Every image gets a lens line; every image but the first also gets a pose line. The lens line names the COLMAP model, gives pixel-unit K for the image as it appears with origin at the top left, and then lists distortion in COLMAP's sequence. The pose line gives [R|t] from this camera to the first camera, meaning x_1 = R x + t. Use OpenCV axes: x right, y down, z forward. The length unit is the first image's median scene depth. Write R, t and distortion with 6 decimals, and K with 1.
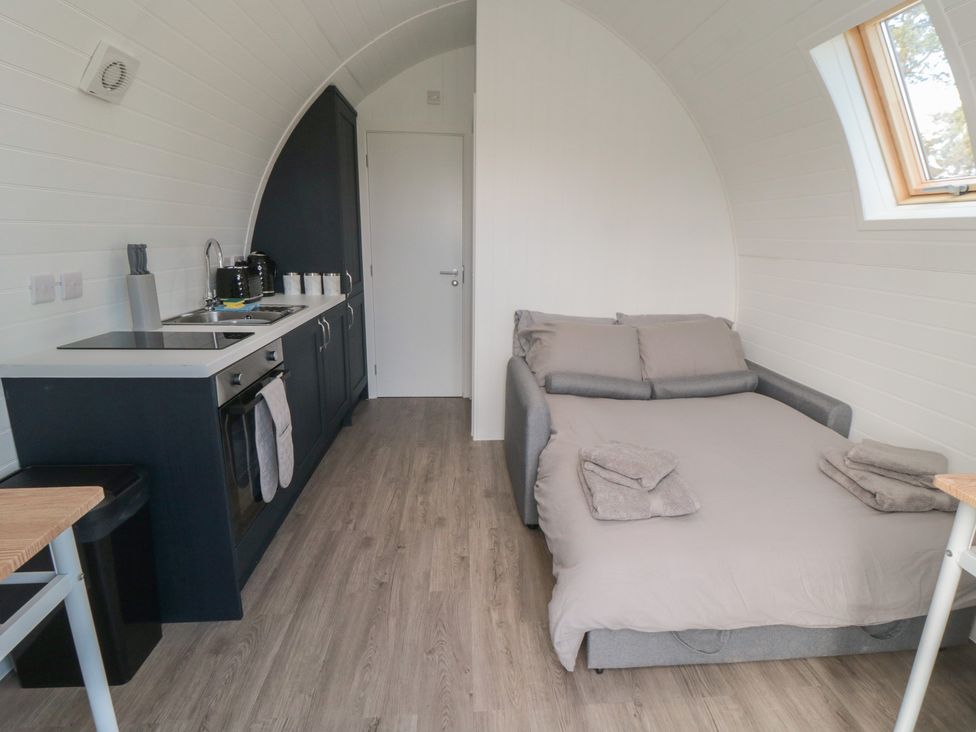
lens RADIAL K [[491.1, 0, 507.0], [0, 491.1, 361.9], [0, 0, 1]] dist [-0.000822, -0.012608]
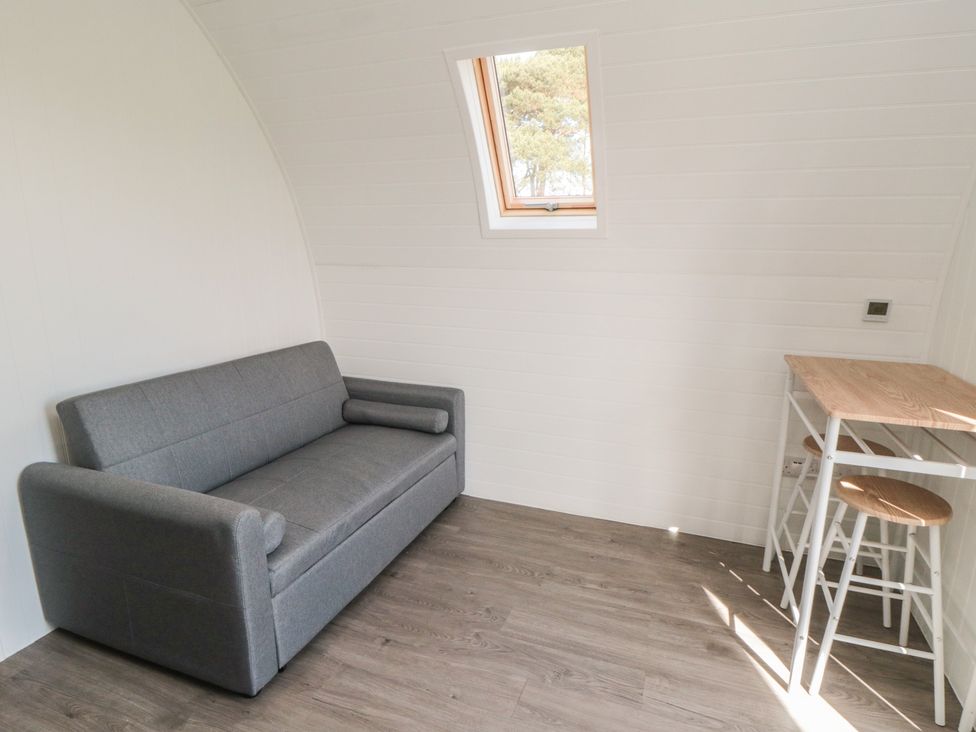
lens RADIAL K [[527.7, 0, 496.2], [0, 527.7, 366.1], [0, 0, 1]] dist [0.004517, -0.013777]
pose [[0.439390, -0.211478, 0.873048, -0.354900], [0.221683, 0.967361, 0.122754, -0.119369], [-0.870513, 0.139604, 0.471930, 0.416807]]
